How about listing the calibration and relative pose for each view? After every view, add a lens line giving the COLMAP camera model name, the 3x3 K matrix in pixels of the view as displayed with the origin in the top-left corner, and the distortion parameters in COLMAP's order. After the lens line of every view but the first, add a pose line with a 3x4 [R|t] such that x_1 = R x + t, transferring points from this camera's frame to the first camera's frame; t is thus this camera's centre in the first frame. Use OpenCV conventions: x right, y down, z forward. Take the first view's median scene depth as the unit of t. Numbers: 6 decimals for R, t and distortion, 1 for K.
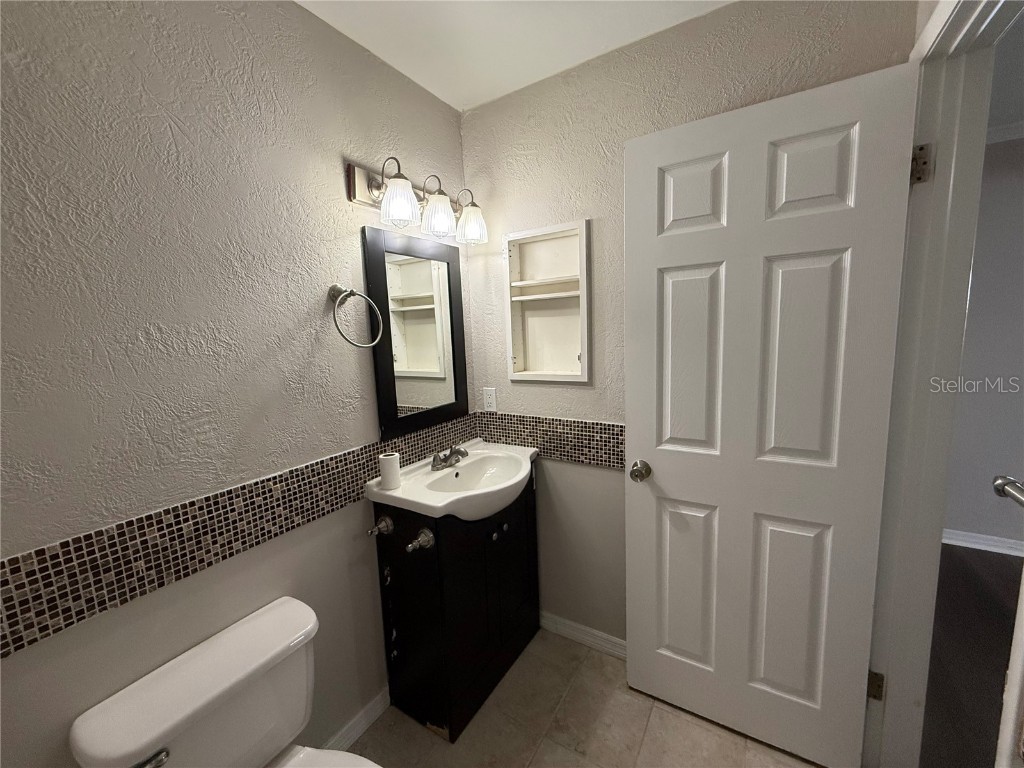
lens RADIAL K [[407.4, 0, 512.5], [0, 407.4, 383.9], [0, 0, 1]] dist [0.000009, -0.000274]
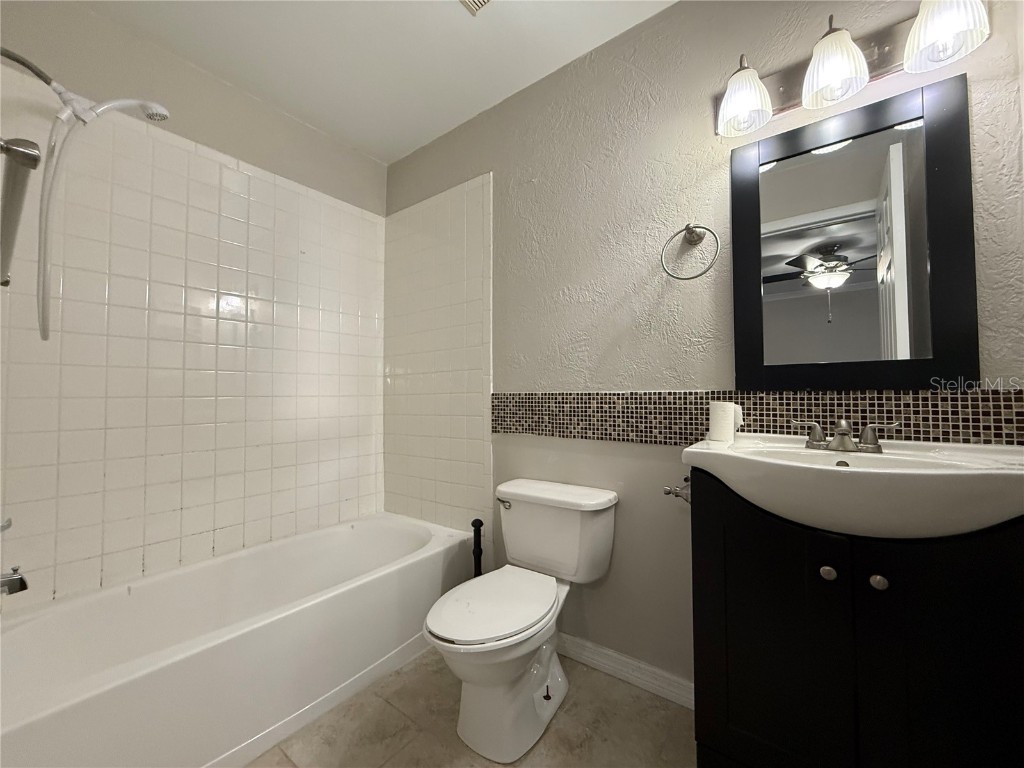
lens RADIAL K [[407.4, 0, 511.5], [0, 407.4, 383.6], [0, 0, 1]] dist [0.000009, -0.000274]
pose [[-0.101352, 0.006209, -0.994831, 0.720580], [-0.125165, 0.991955, 0.018942, 0.213925], [0.986945, 0.126438, -0.099760, 0.786968]]
